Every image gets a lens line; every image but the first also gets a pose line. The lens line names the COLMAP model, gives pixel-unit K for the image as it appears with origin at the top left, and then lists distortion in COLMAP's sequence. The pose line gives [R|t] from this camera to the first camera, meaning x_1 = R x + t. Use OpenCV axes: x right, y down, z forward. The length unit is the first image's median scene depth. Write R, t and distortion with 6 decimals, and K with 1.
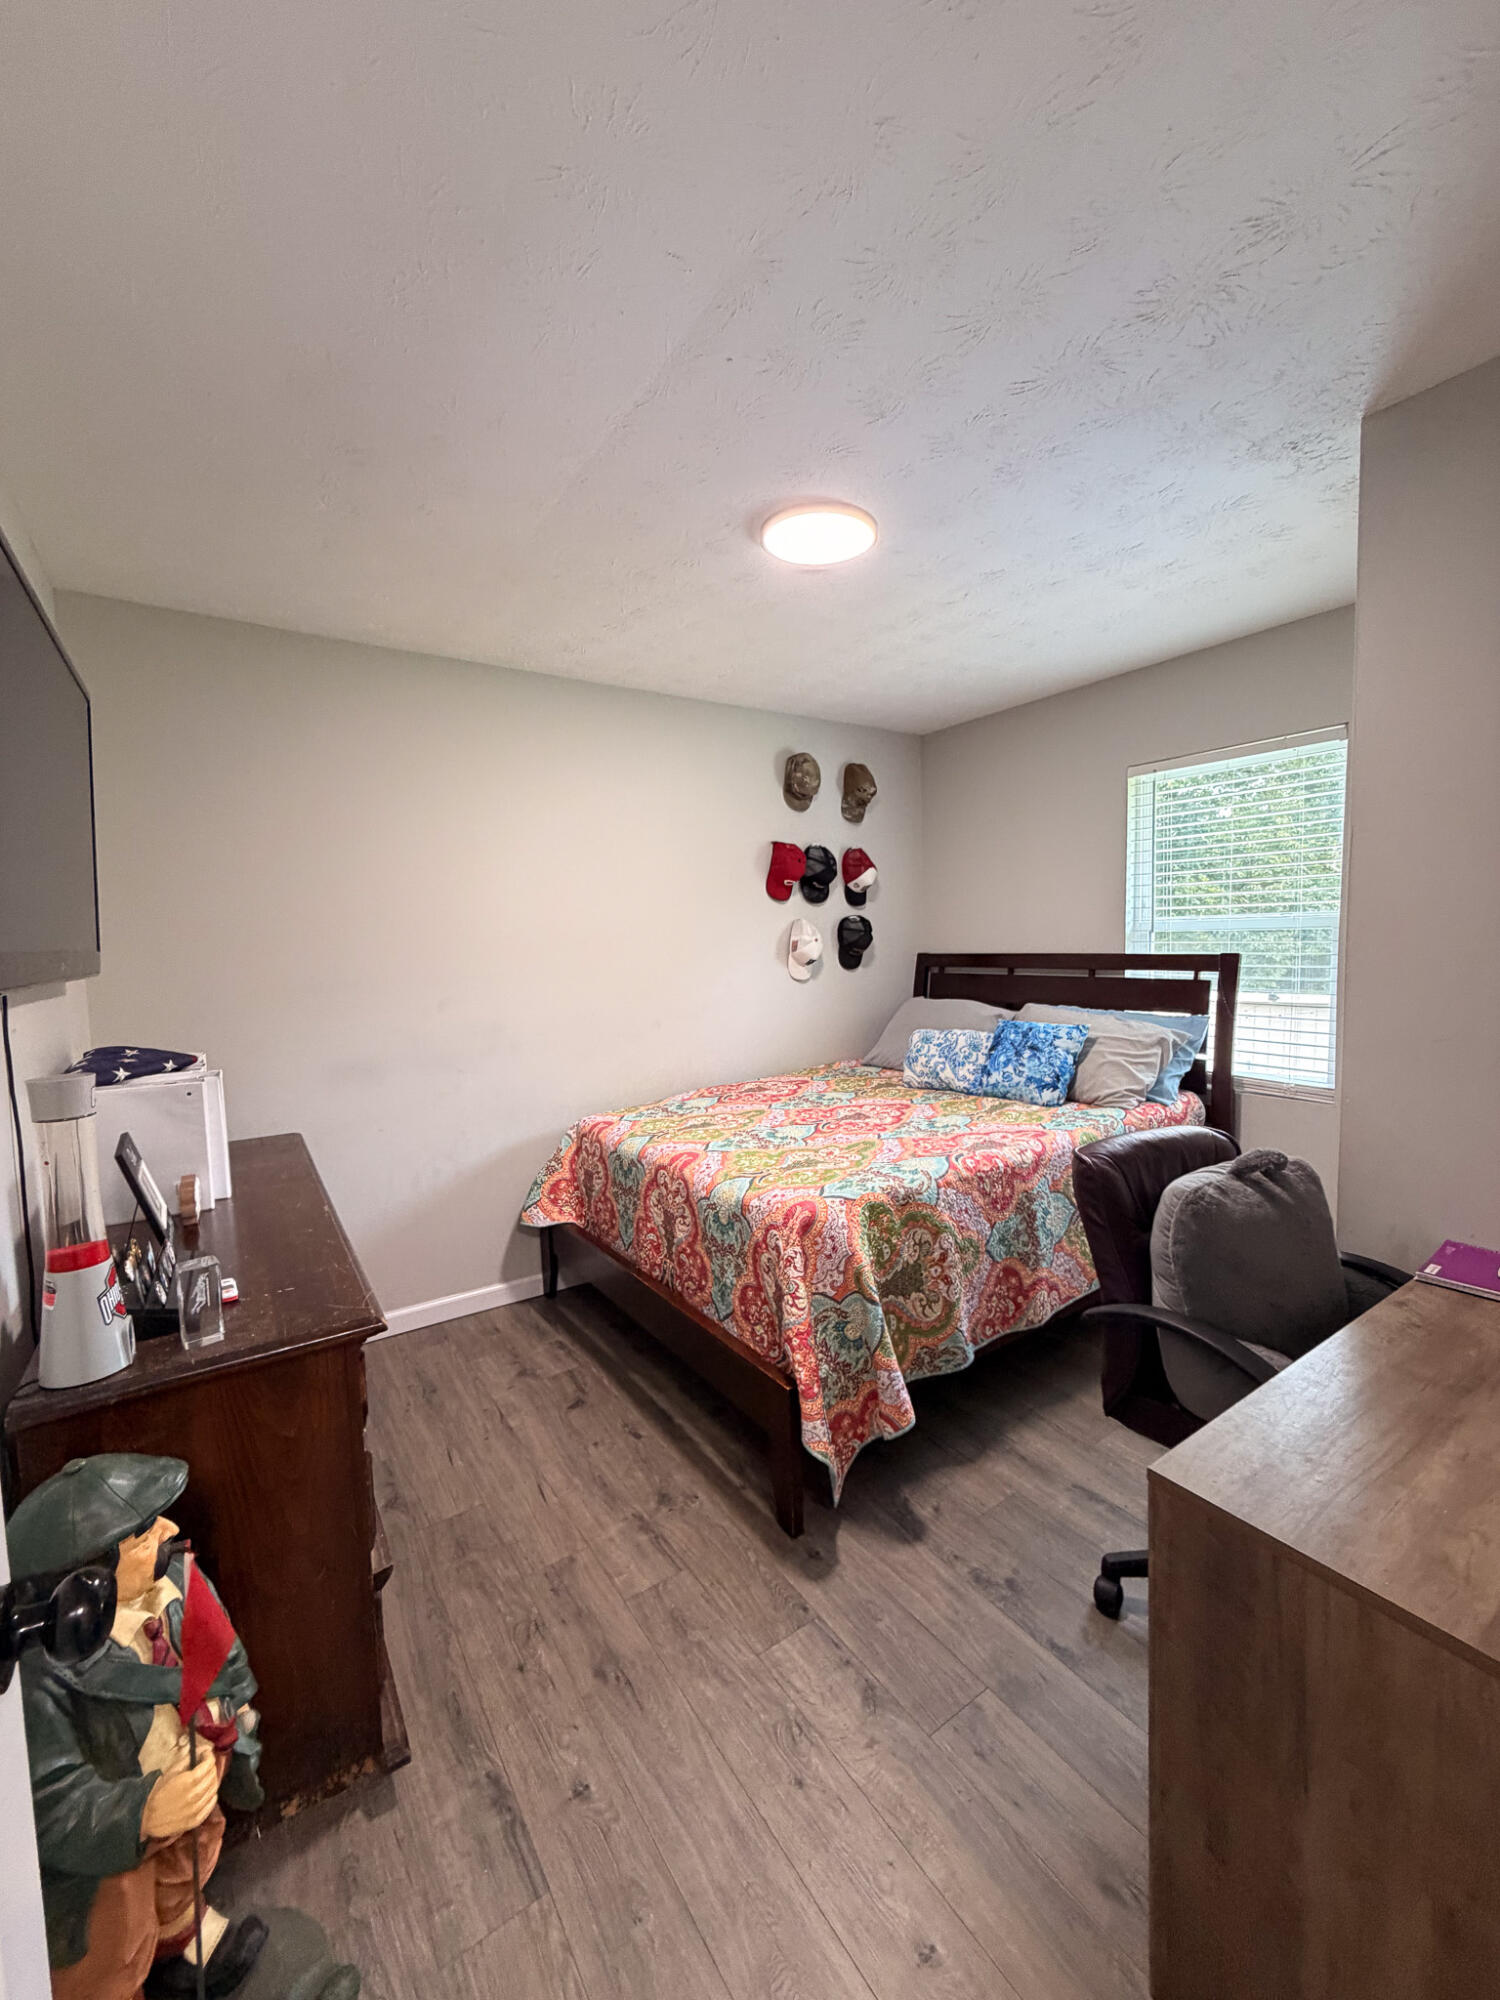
lens RADIAL K [[797.7, 0, 750.0], [0, 797.7, 1000.0], [0, 0, 1]] dist [-0.000289, 0.000018]
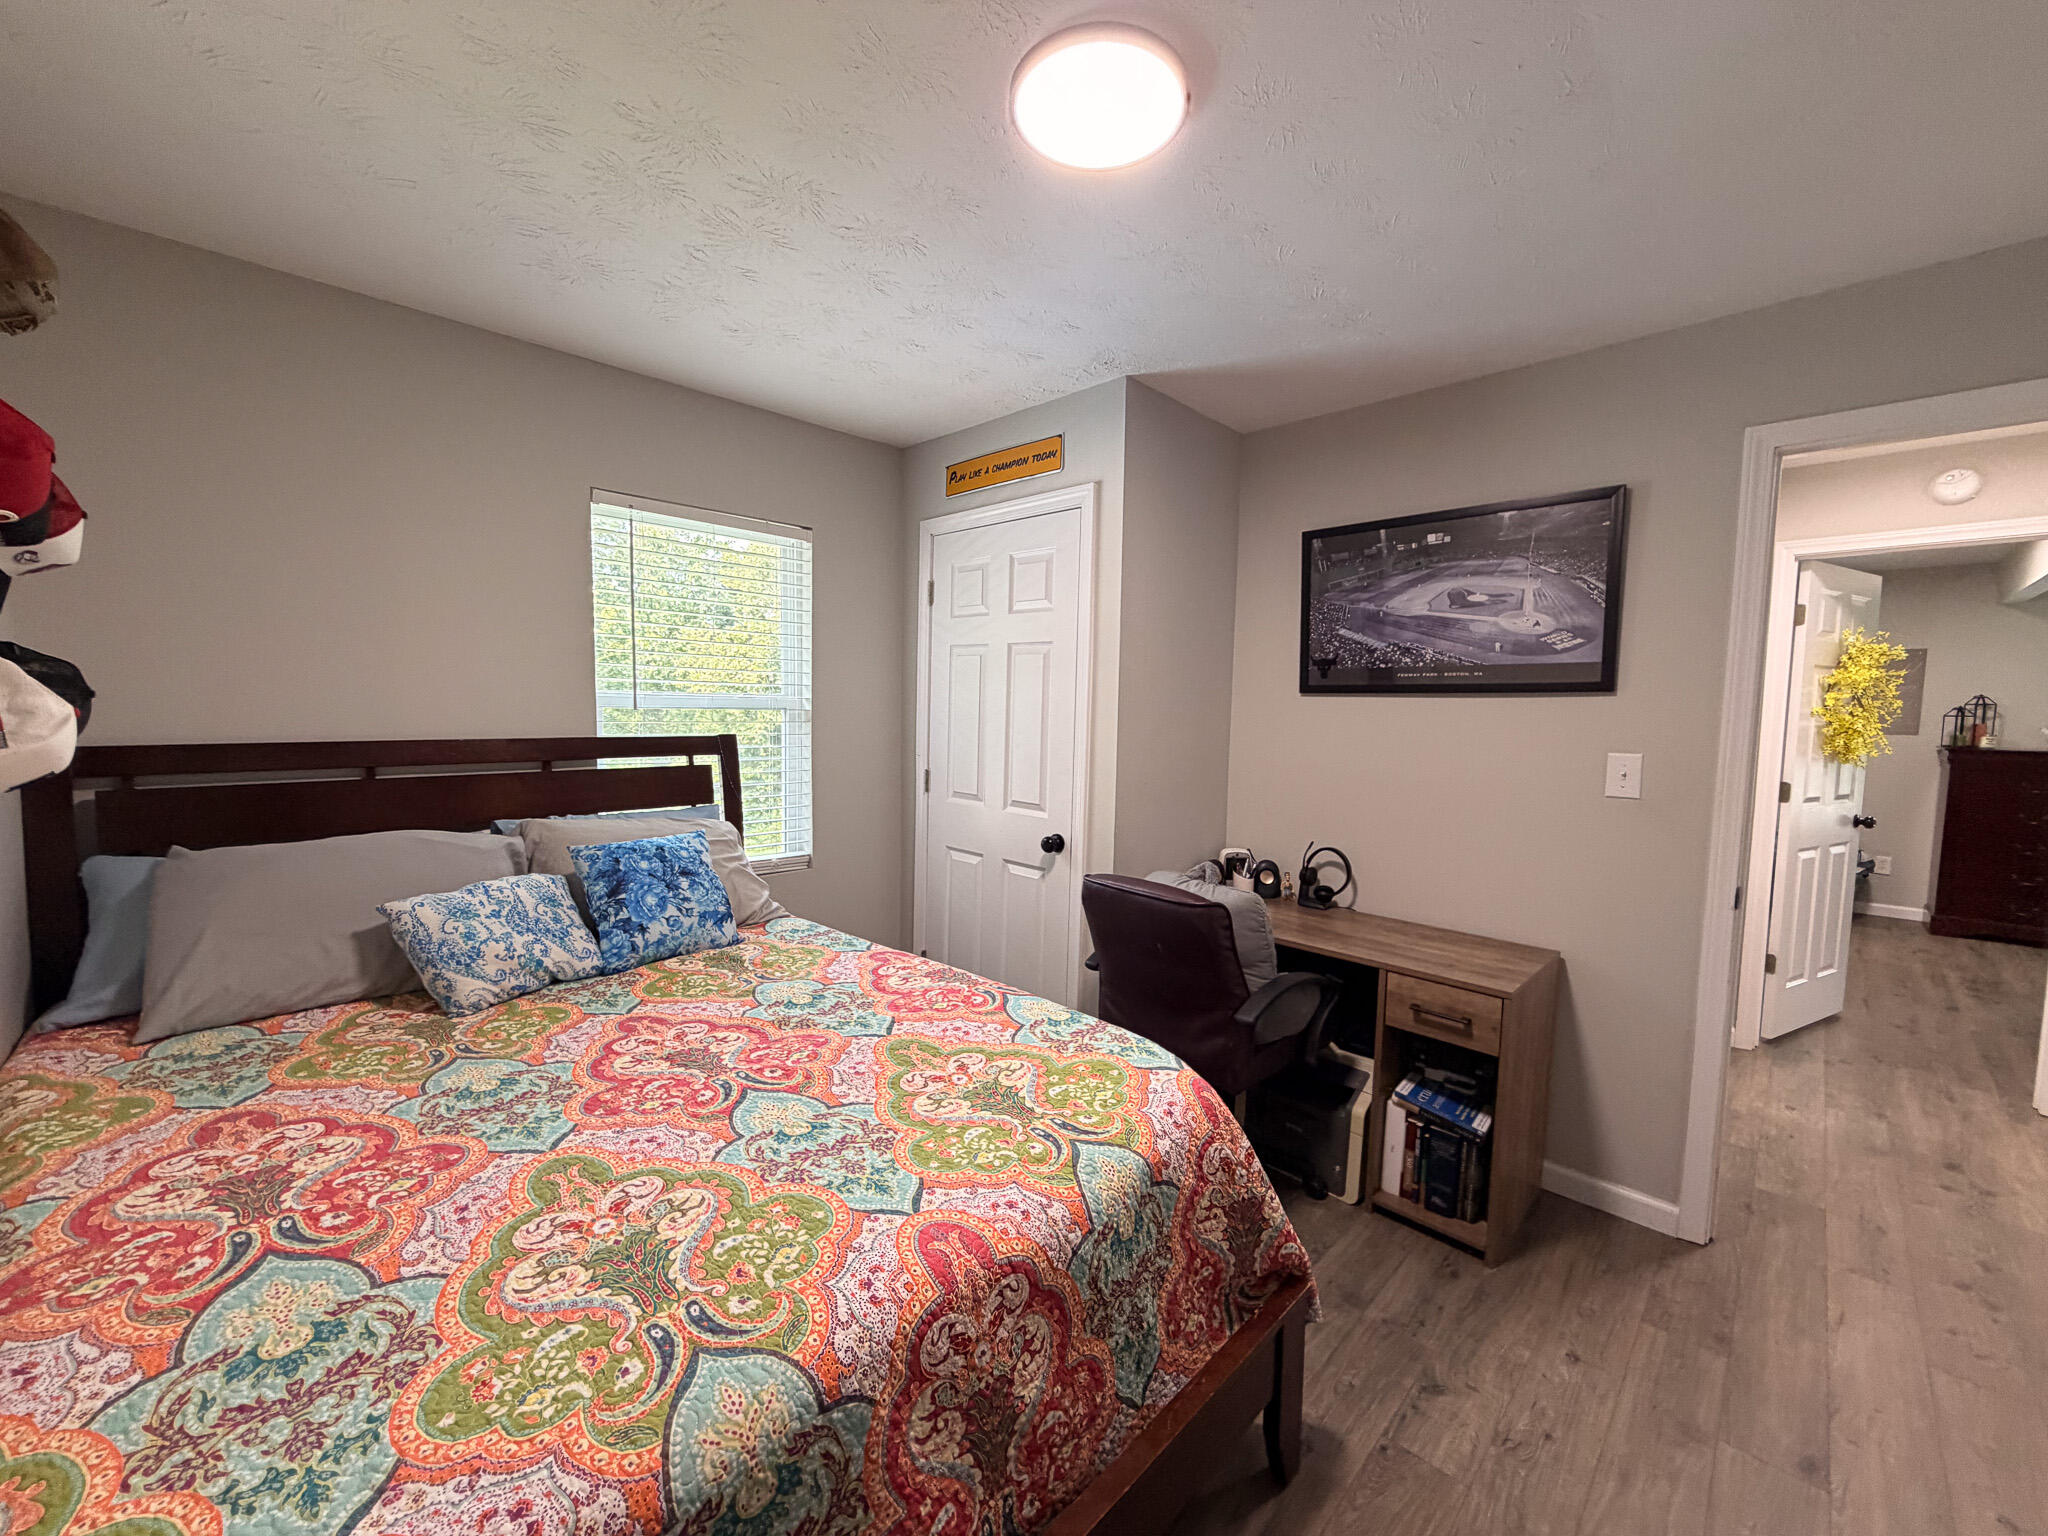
lens RADIAL K [[816.8, 0, 1019.6], [0, 816.8, 769.4], [0, 0, 1]] dist [-0.000289, 0.000018]
pose [[-0.195449, -0.054742, 0.979185, -0.401983], [0.065902, 0.995451, 0.068806, -0.060807], [-0.978497, 0.077978, -0.190953, 0.842961]]
